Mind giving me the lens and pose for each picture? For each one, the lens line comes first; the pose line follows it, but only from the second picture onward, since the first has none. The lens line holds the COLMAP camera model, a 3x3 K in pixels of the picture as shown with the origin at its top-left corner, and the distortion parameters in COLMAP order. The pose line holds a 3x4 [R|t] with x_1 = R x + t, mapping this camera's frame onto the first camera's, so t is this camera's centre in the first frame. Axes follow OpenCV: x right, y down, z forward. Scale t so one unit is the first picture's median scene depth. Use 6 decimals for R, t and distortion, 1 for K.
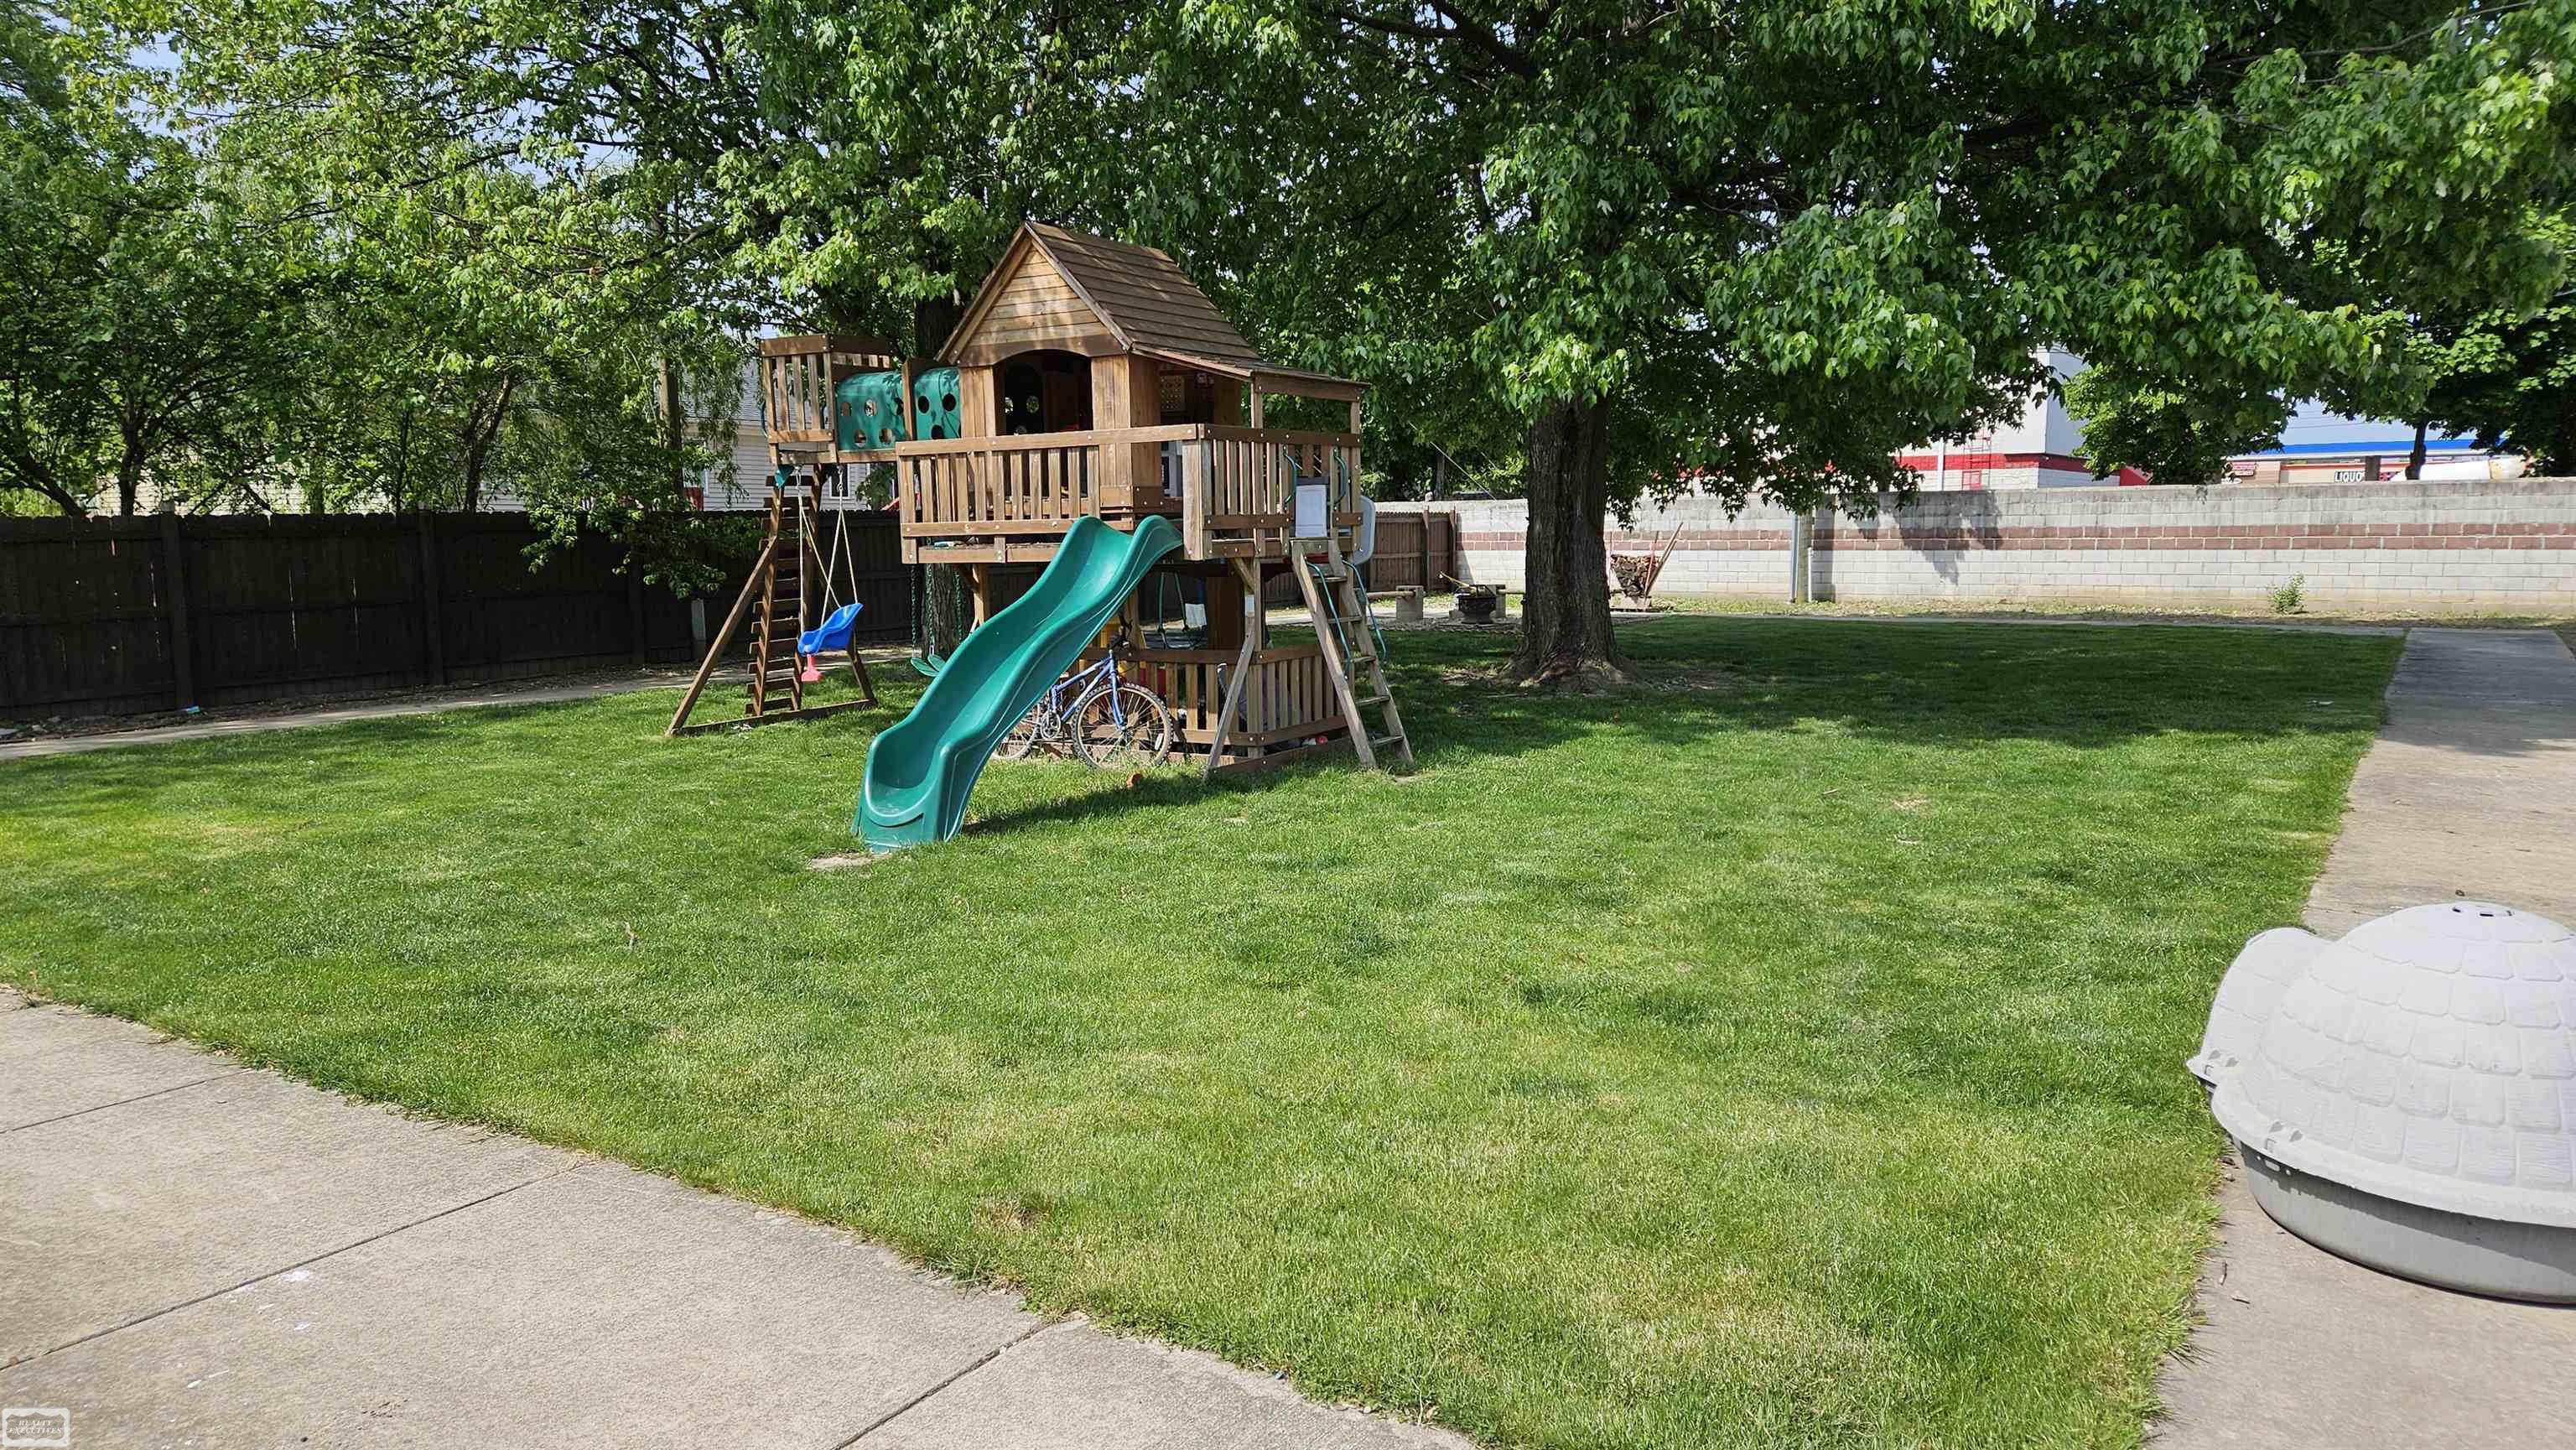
lens RADIAL K [[1674.1, 0, 1288.0], [0, 1674.1, 725.0], [0, 0, 1]] dist [0.092056, -0.093065]
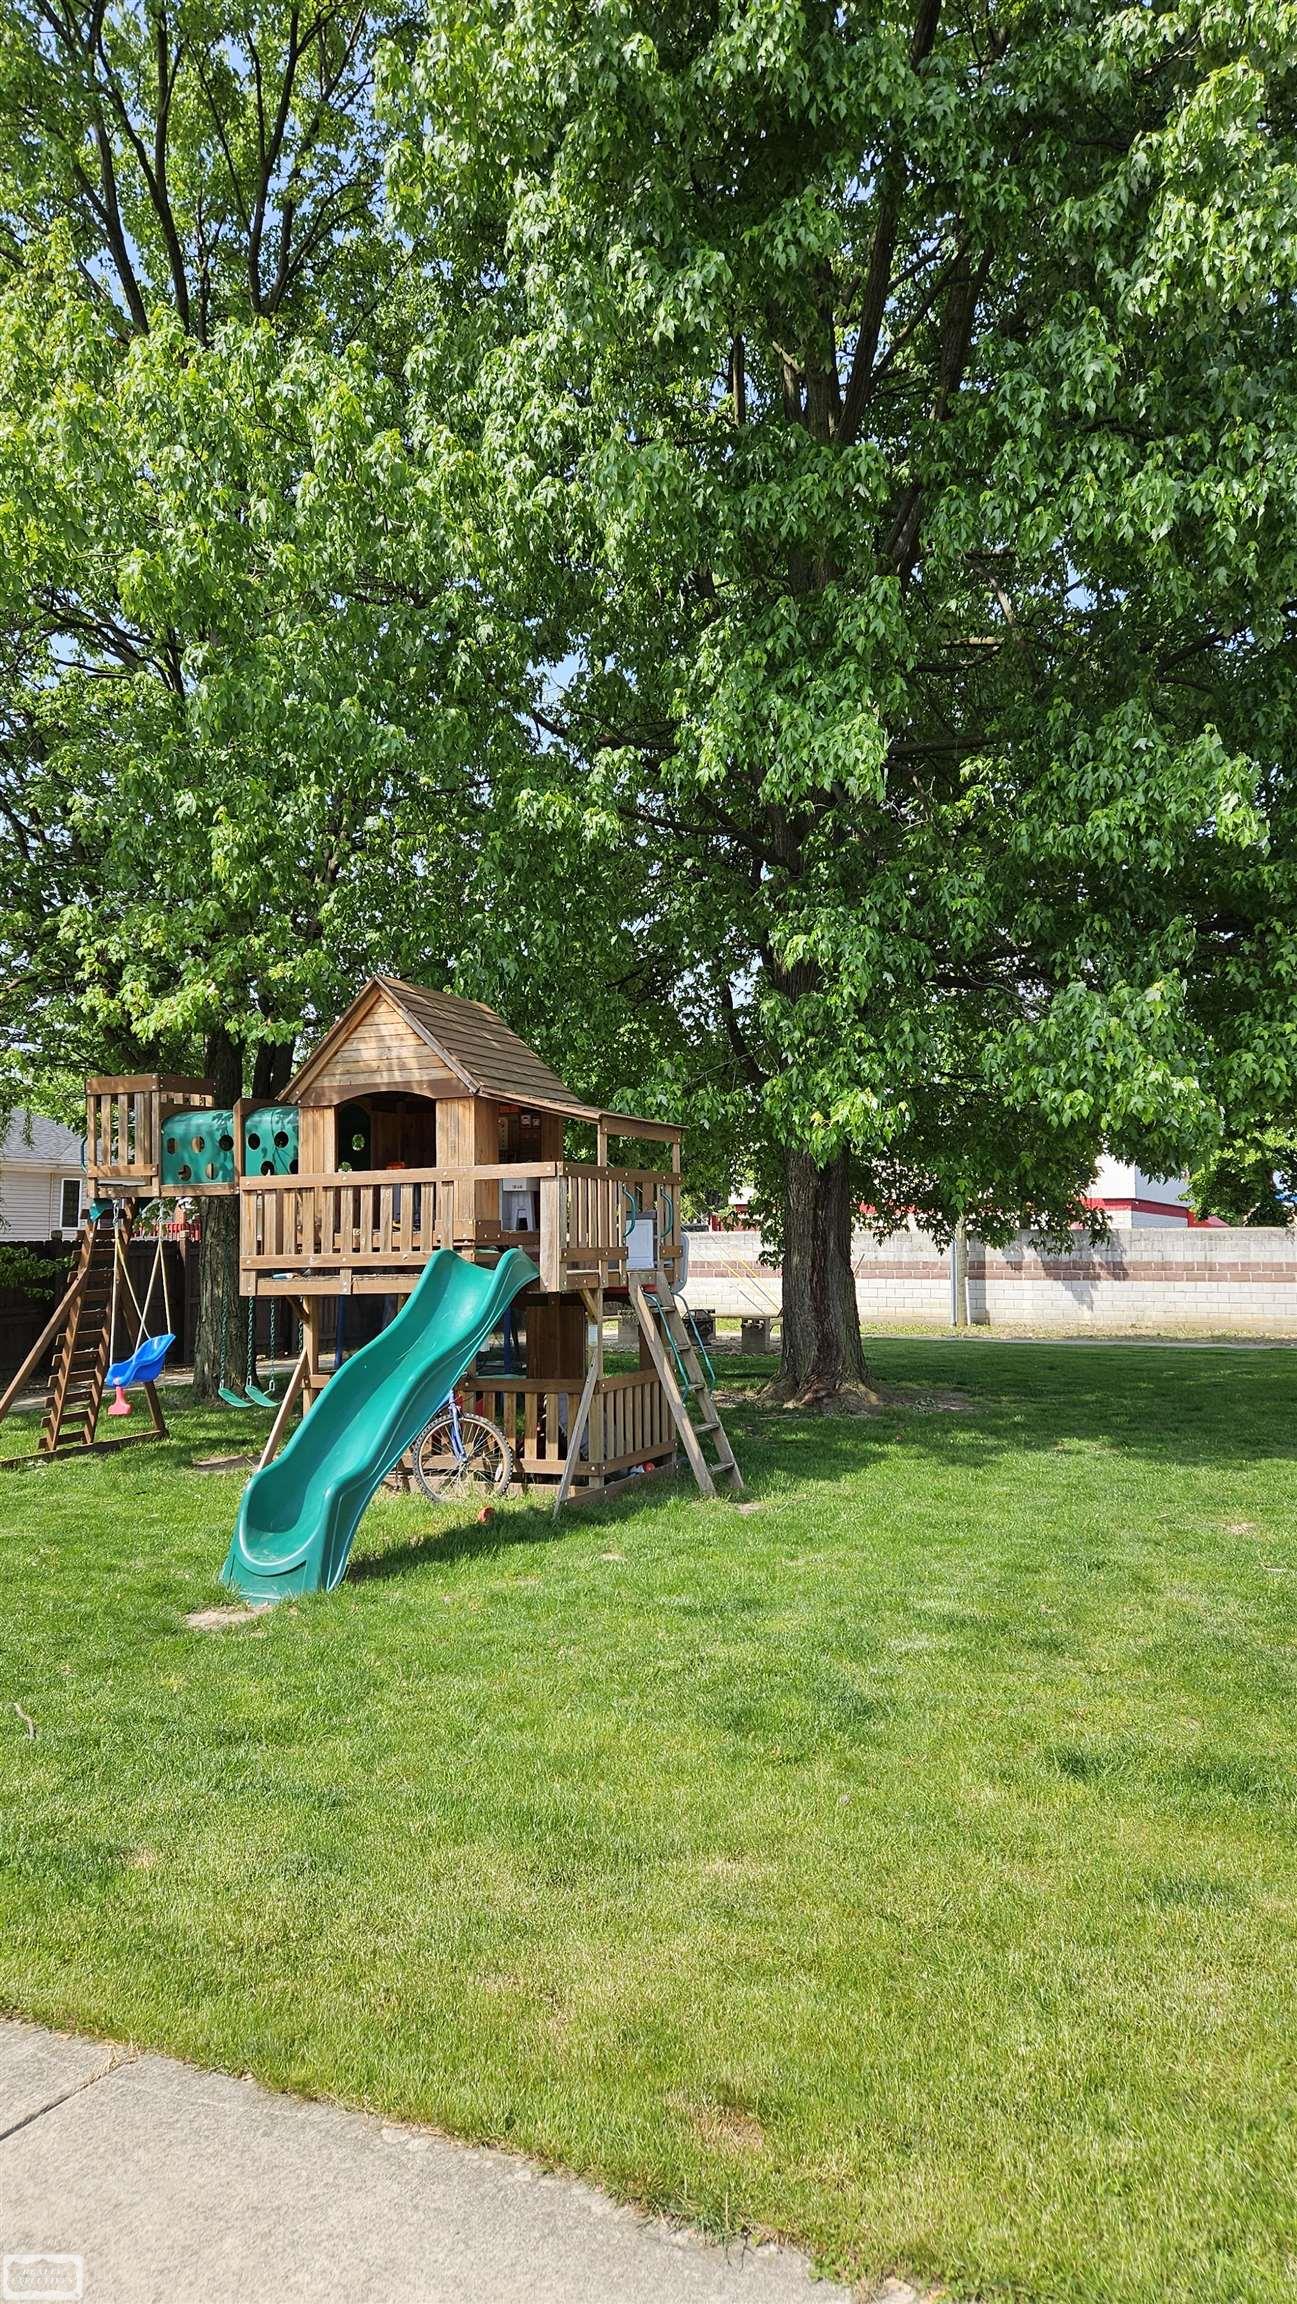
lens RADIAL K [[1497.2, 0, 648.5], [0, 1497.2, 1152.0], [0, 0, 1]] dist [0.092056, -0.093065]
pose [[0.991157, 0.013055, 0.132053, -0.107378], [0.011557, 0.982874, -0.183914, -0.011589], [-0.132192, 0.183813, 0.974032, 0.073292]]
